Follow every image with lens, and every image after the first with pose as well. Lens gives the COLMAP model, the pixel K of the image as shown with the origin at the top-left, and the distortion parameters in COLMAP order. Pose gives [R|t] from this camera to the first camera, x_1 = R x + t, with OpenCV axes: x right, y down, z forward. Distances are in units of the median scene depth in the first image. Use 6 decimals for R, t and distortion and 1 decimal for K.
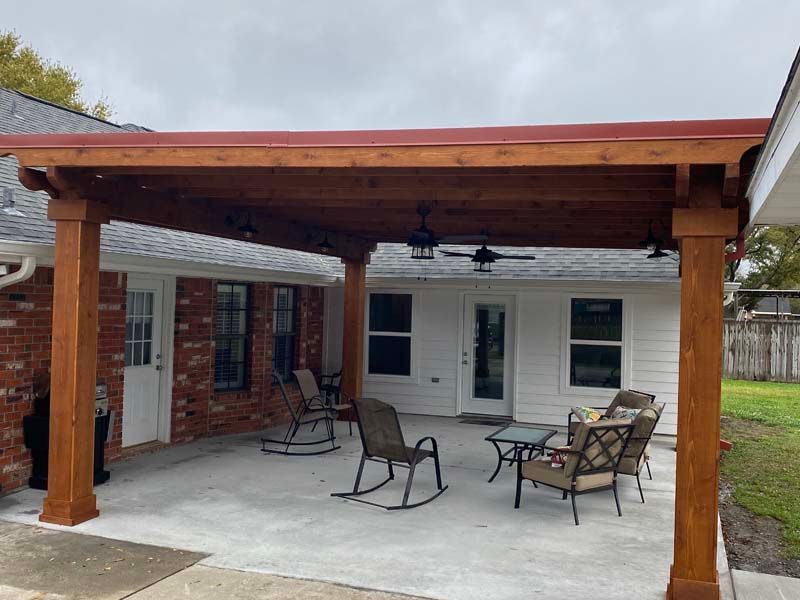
lens RADIAL K [[768.5, 0, 410.8], [0, 768.5, 304.0], [0, 0, 1]] dist [0.142783, -0.250118]
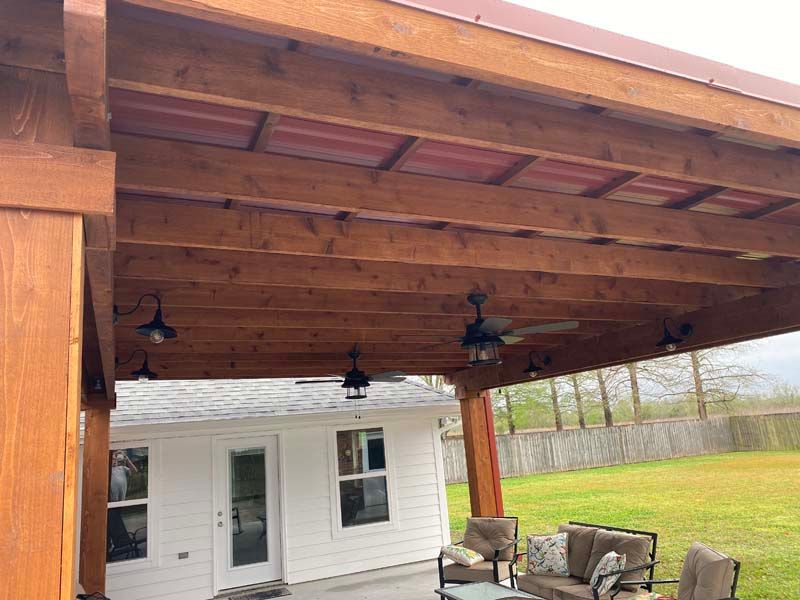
lens RADIAL K [[585.3, 0, 380.5], [0, 585.3, 301.3], [0, 0, 1]] dist [0.084419, -0.175990]
pose [[0.743990, 0.062059, 0.665303, -0.334470], [0.103749, 0.972874, -0.206768, -0.011039], [-0.660088, 0.222858, 0.717369, 0.530004]]
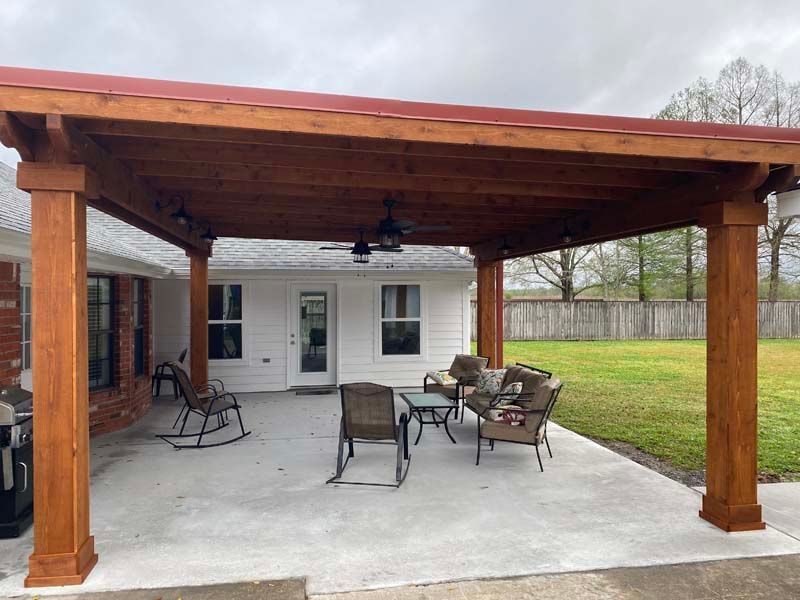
lens RADIAL K [[575.9, 0, 386.9], [0, 575.9, 302.8], [0, 0, 1]] dist [0.058334, -0.057646]
pose [[0.883433, -0.035819, 0.467187, -0.290830], [0.027978, 0.999327, 0.023712, -0.001138], [-0.467722, -0.007878, 0.883841, 0.235939]]
